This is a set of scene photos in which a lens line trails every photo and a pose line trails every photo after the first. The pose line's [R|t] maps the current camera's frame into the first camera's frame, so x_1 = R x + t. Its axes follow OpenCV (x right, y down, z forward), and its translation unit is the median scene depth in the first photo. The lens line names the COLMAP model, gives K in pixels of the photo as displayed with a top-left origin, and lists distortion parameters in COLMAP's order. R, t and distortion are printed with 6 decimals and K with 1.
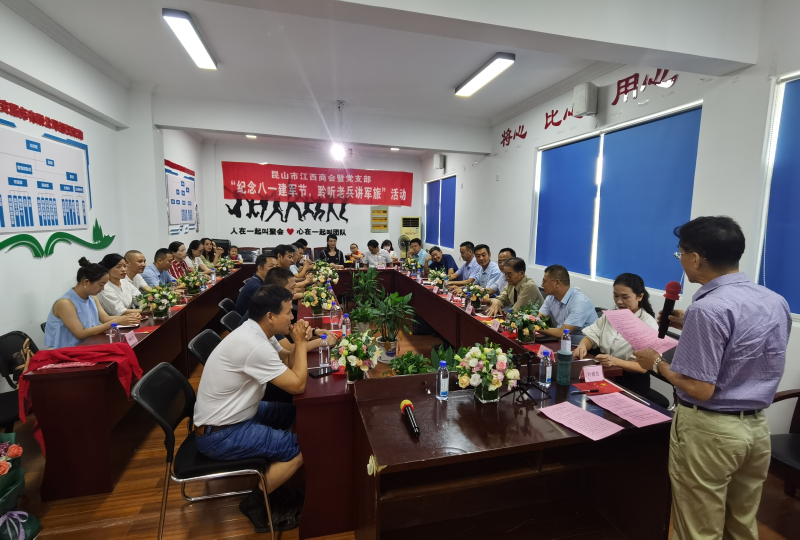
lens RADIAL K [[421.2, 0, 400.0], [0, 421.2, 270.0], [0, 0, 1]] dist [0.024726, -0.002453]
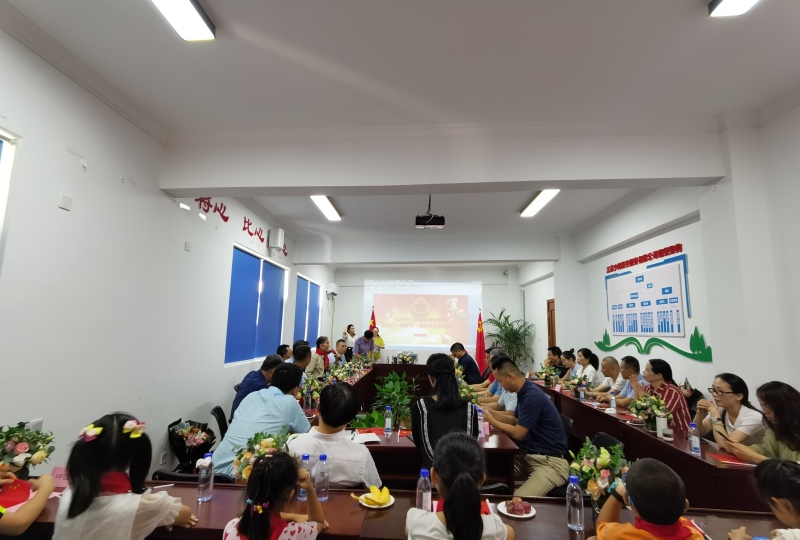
lens RADIAL K [[421.2, 0, 400.0], [0, 421.2, 270.0], [0, 0, 1]] dist [0.024726, -0.002453]
pose [[-0.966029, 0.007386, 0.258327, -0.234674], [0.002351, 0.999801, -0.019794, -0.161273], [-0.258422, -0.018515, -0.965855, 1.461322]]
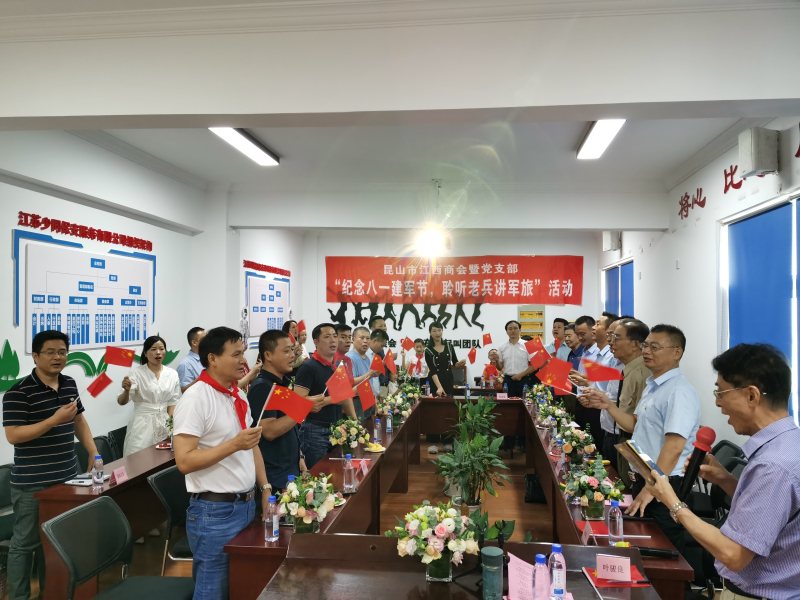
lens RADIAL K [[616.7, 0, 400.0], [0, 616.7, 300.0], [0, 0, 1]] dist [-0.005290, 0.000891]
pose [[0.939334, -0.023709, -0.342184, 0.161819], [-0.028574, 0.988732, -0.146945, -0.007878], [0.341812, 0.147808, 0.928072, -0.042702]]
